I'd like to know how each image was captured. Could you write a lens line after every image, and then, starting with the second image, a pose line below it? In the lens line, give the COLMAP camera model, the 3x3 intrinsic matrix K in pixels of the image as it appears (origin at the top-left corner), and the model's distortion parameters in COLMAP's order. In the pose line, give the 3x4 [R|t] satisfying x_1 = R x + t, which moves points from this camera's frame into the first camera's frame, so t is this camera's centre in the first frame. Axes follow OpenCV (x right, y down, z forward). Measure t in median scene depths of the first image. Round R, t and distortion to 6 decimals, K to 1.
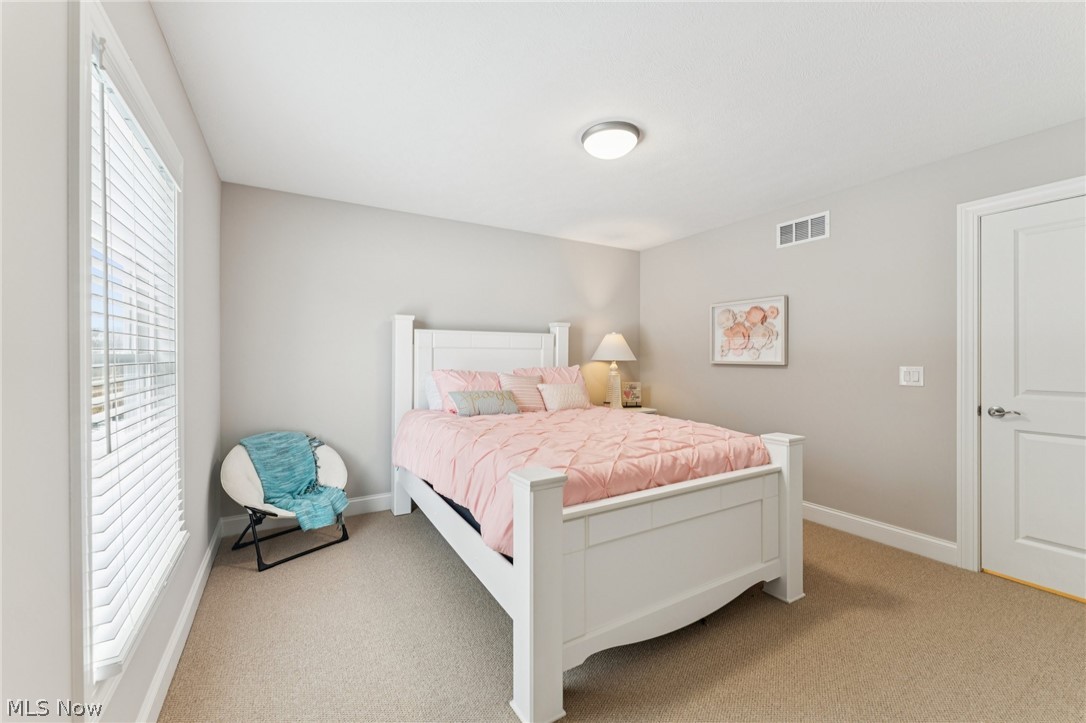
lens RADIAL K [[435.2, 0, 543.0], [0, 435.2, 361.5], [0, 0, 1]] dist [-0.000704, -0.000057]
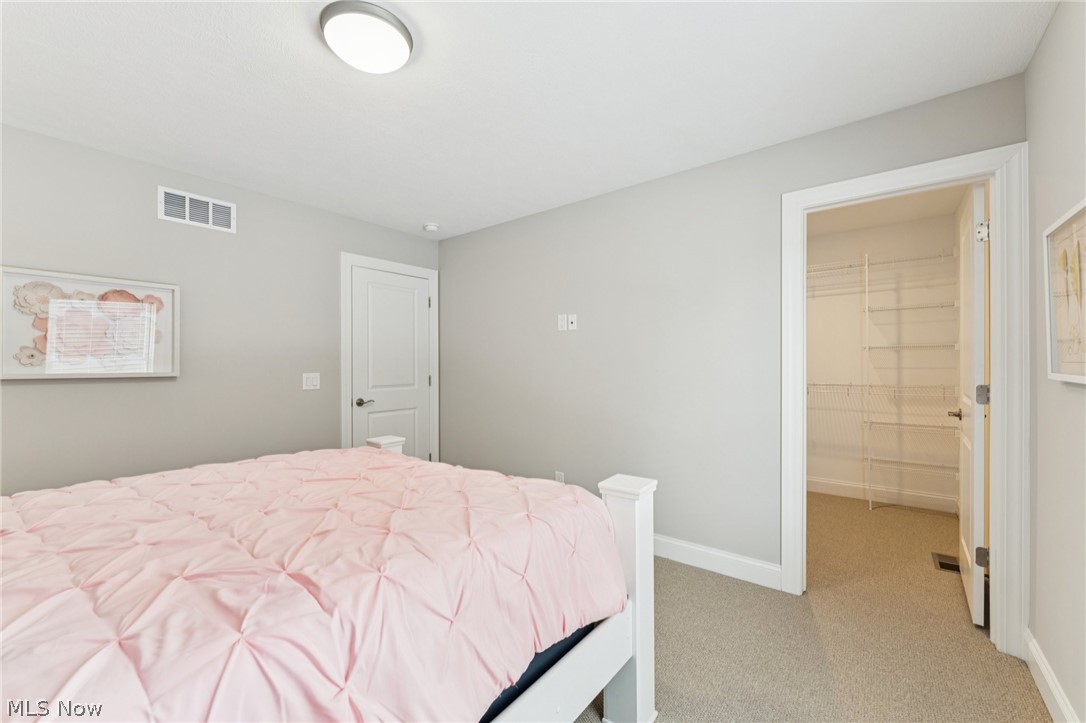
lens RADIAL K [[435.2, 0, 543.0], [0, 435.2, 361.5], [0, 0, 1]] dist [-0.000704, -0.000057]
pose [[-0.361511, 0.005063, 0.932354, -0.419833], [0.011823, 0.999930, -0.000845, -0.010072], [-0.932293, 0.010718, -0.361545, 0.730065]]
